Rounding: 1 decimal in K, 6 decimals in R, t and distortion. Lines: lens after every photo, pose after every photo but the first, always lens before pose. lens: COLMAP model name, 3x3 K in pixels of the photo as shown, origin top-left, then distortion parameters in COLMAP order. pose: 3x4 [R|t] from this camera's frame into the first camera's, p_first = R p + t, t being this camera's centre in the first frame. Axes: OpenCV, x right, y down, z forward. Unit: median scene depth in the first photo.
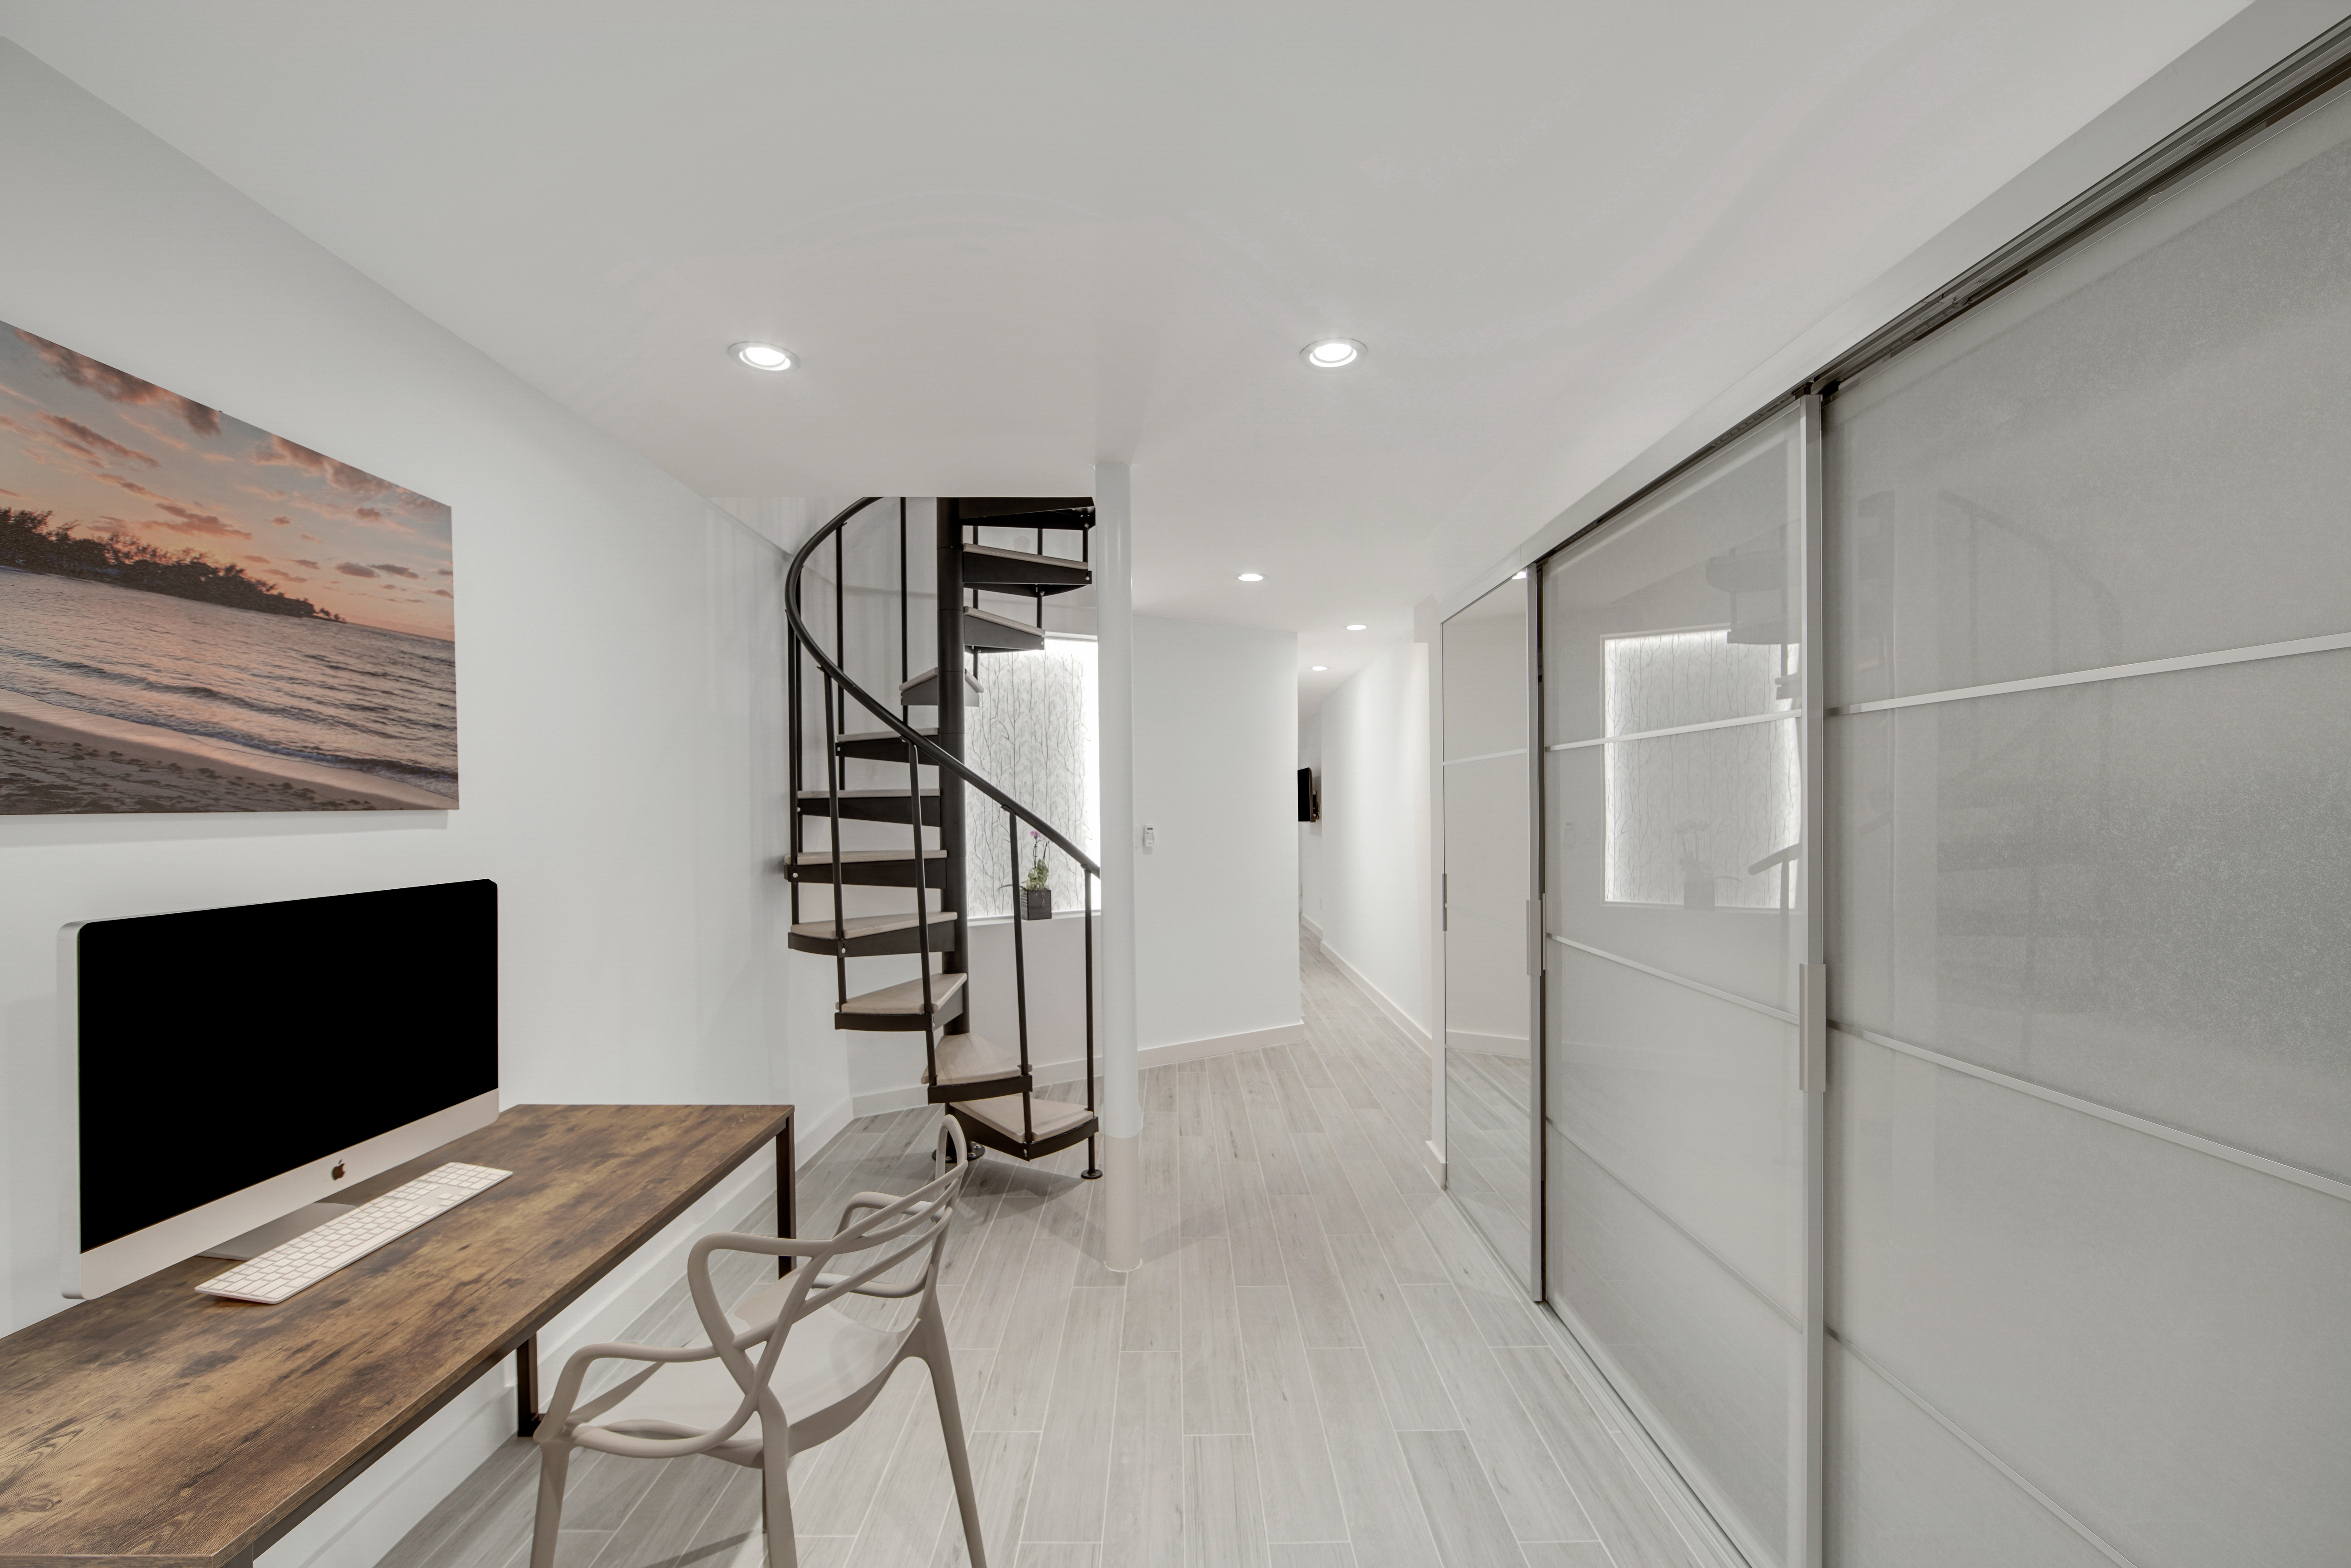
lens RADIAL K [[931.3, 0, 1175.7], [0, 931.3, 815.8], [0, 0, 1]] dist [-0.013407, 0.002520]
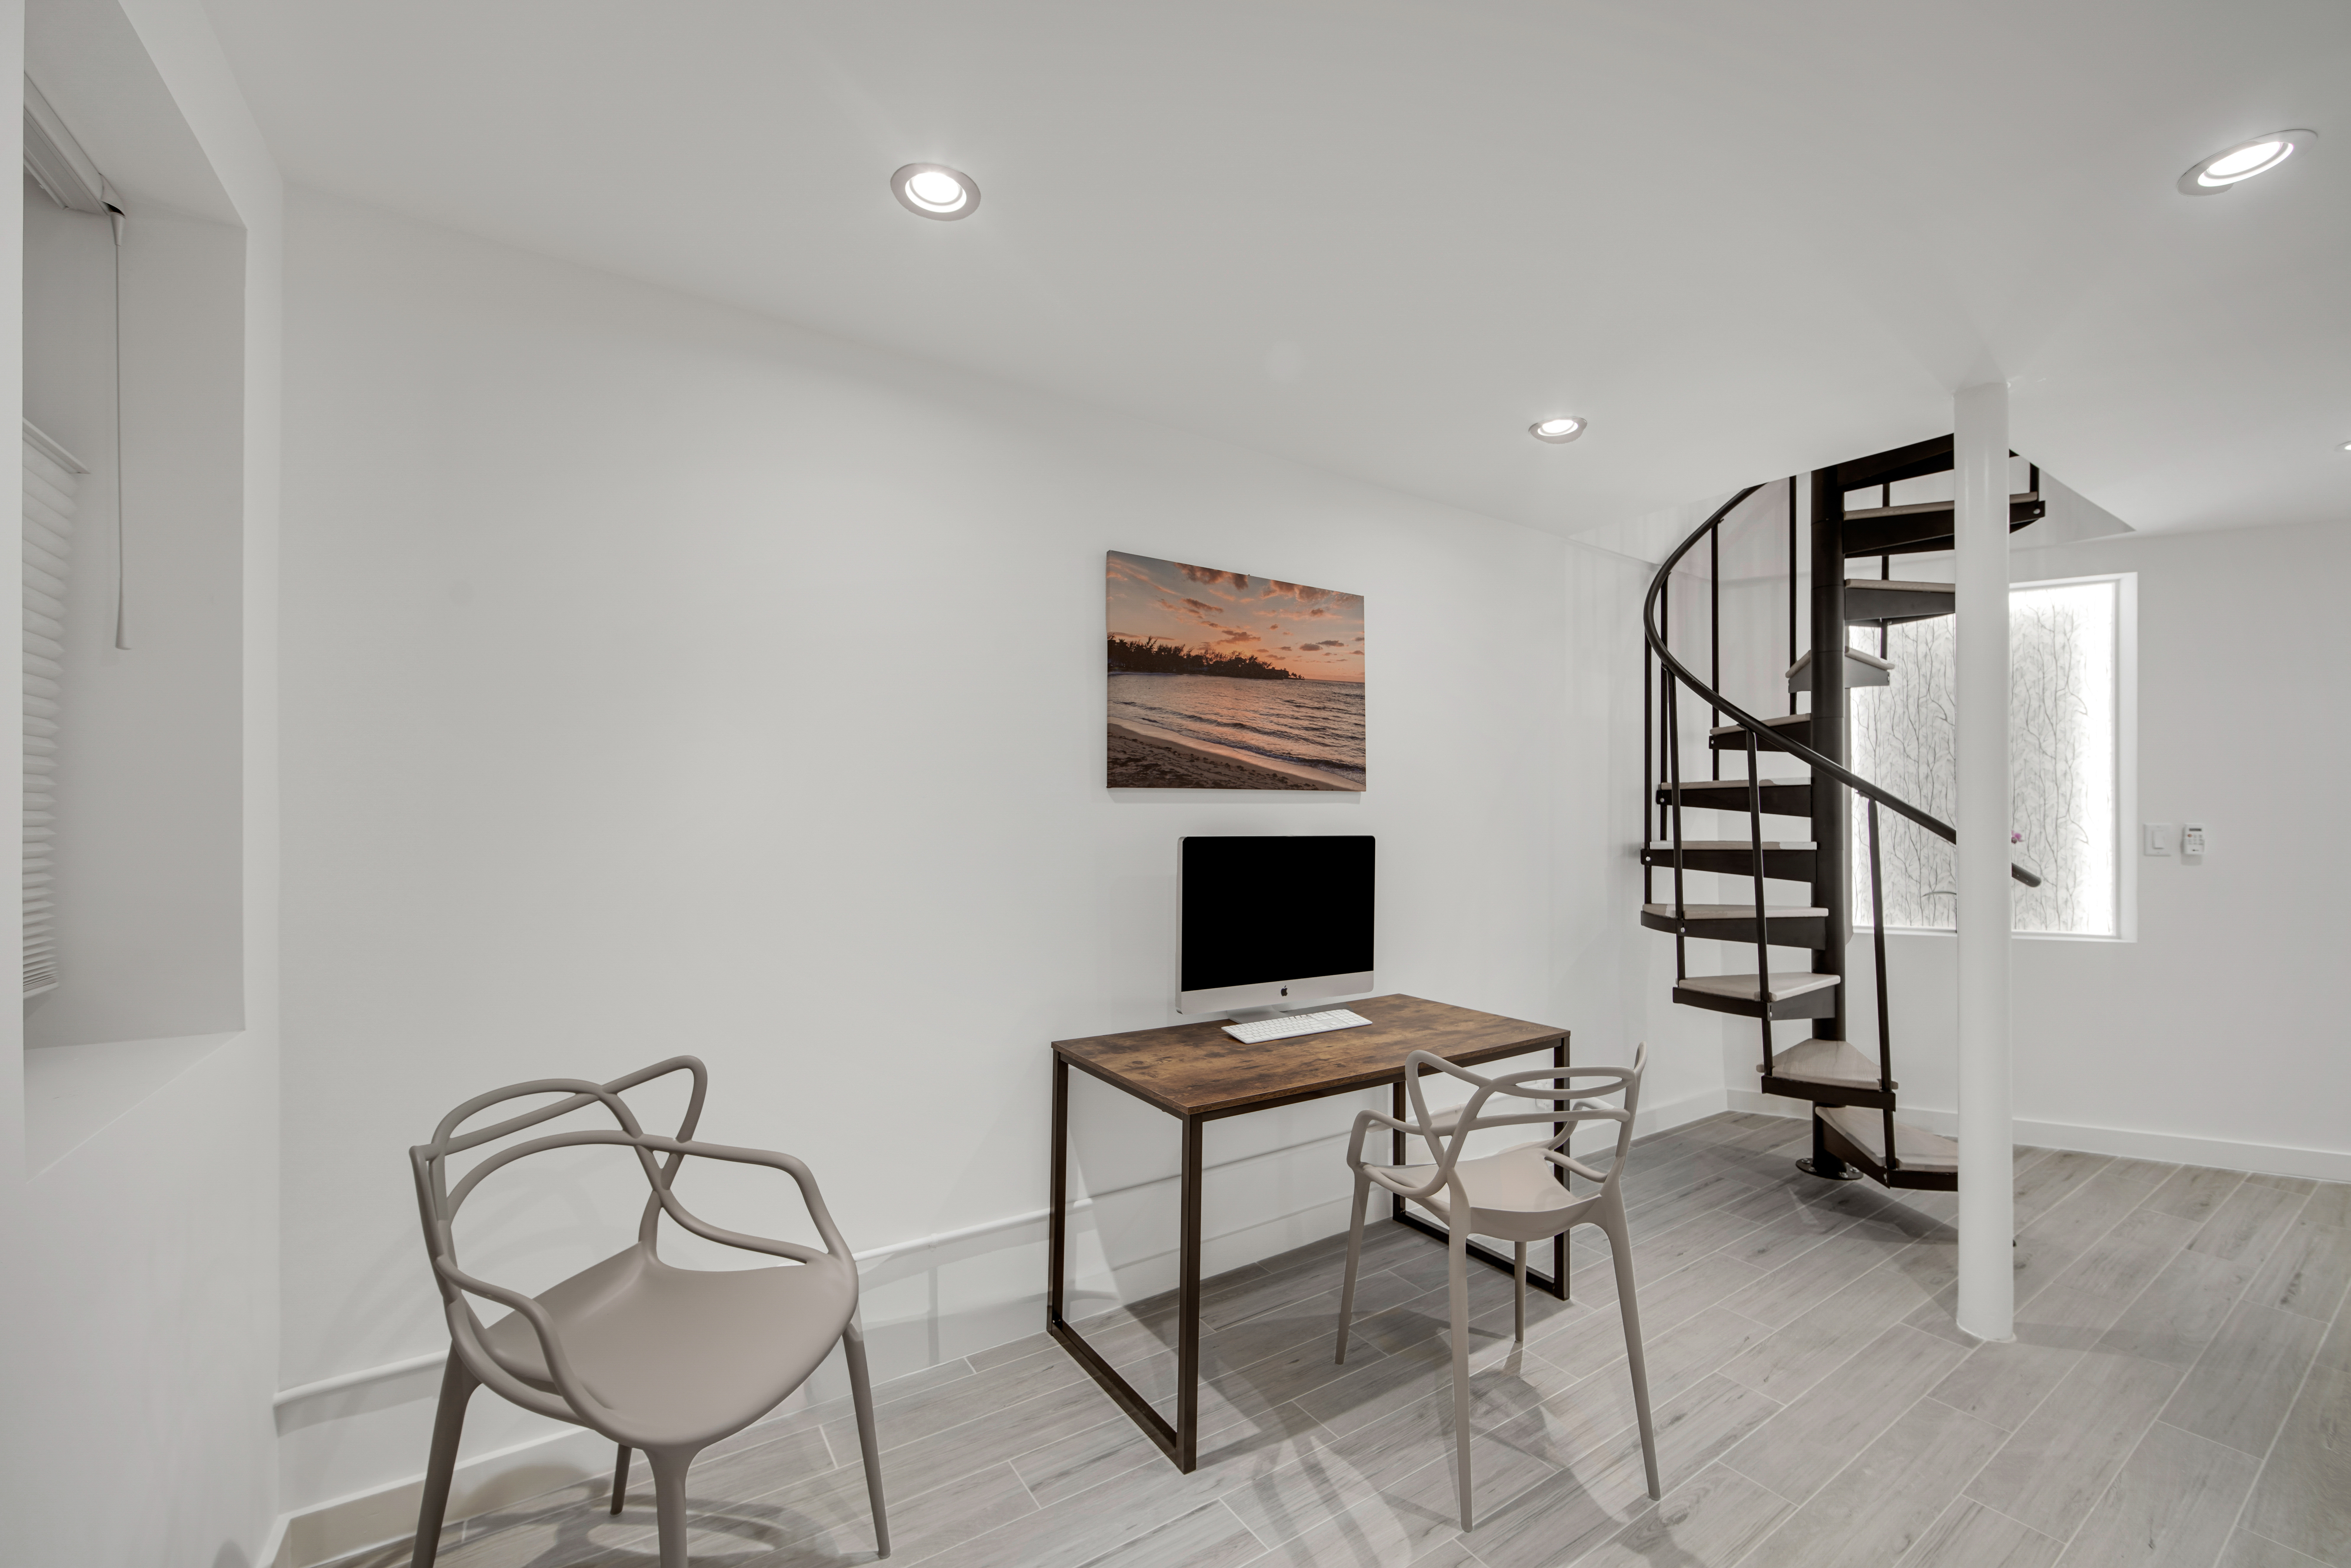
lens RADIAL K [[937.8, 0, 1174.9], [0, 937.8, 814.1], [0, 0, 1]] dist [0.000300, -0.000036]
pose [[0.552572, 0.006406, -0.833441, 0.388867], [-0.015873, 0.999870, -0.002838, 0.044999], [0.833314, 0.014797, 0.552602, -0.141691]]
